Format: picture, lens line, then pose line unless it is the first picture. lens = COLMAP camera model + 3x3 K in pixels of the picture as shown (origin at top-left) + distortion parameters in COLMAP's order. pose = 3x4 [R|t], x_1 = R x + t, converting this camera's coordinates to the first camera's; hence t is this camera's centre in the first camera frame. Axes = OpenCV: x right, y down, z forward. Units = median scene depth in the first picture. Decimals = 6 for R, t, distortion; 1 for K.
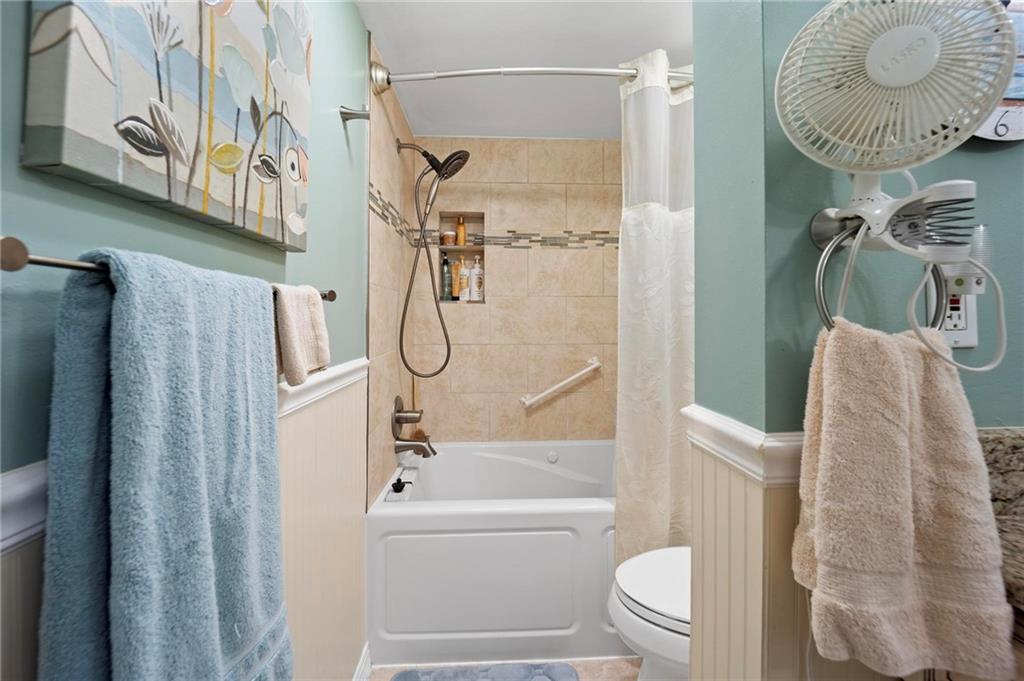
lens RADIAL K [[408.7, 0, 511.8], [0, 408.7, 313.4], [0, 0, 1]] dist [-0.016234, -0.001181]
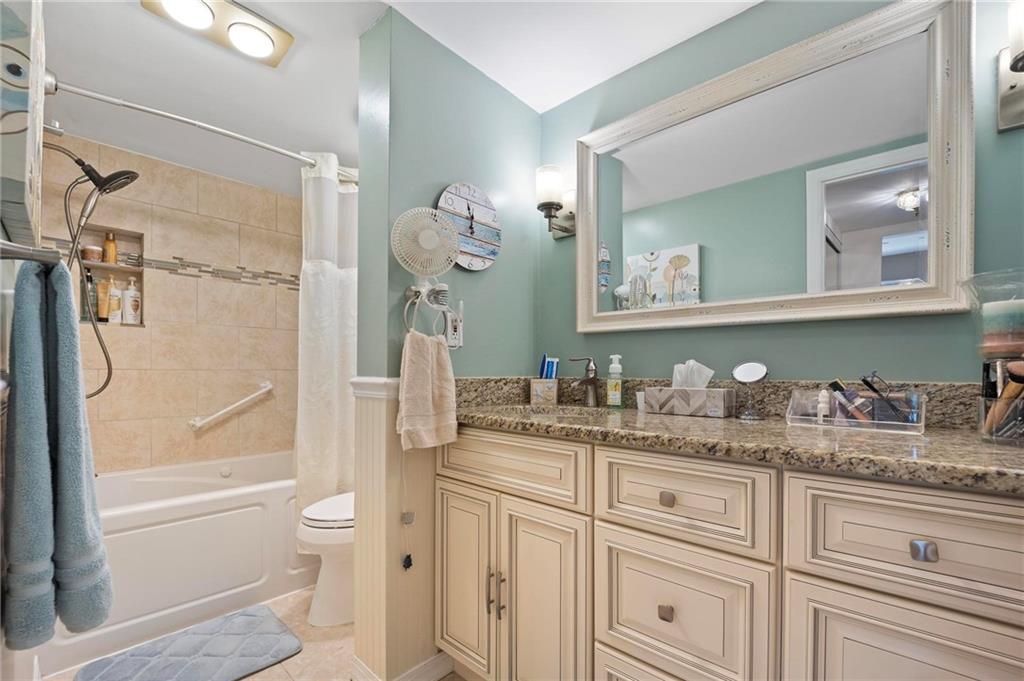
lens RADIAL K [[436.6, 0, 508.6], [0, 436.6, 371.5], [0, 0, 1]] dist [-0.002576, -0.001298]
pose [[0.712259, 0.001201, 0.701916, -0.216282], [-0.011664, 0.999881, 0.010124, 0.073851], [-0.701820, -0.015398, 0.712188, -0.430946]]
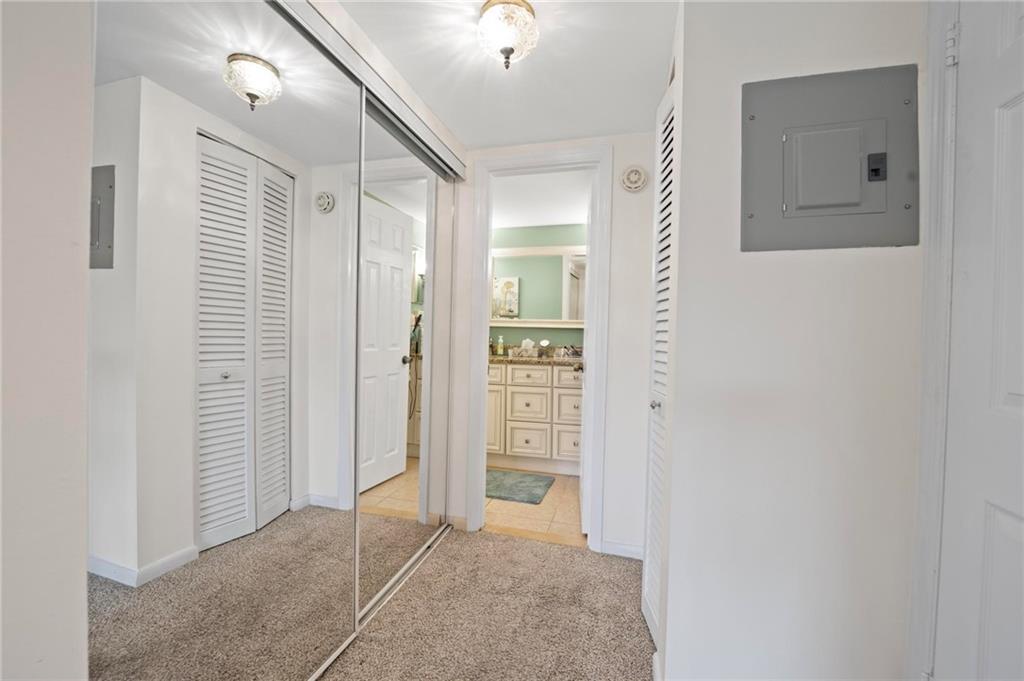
lens RADIAL K [[408.7, 0, 513.3], [0, 408.7, 341.4], [0, 0, 1]] dist [-0.016234, -0.001181]
pose [[0.321194, -0.002912, 0.947009, -1.052019], [-0.030115, 0.999458, 0.013287, 0.055374], [-0.946535, -0.032787, 0.320932, -0.624364]]
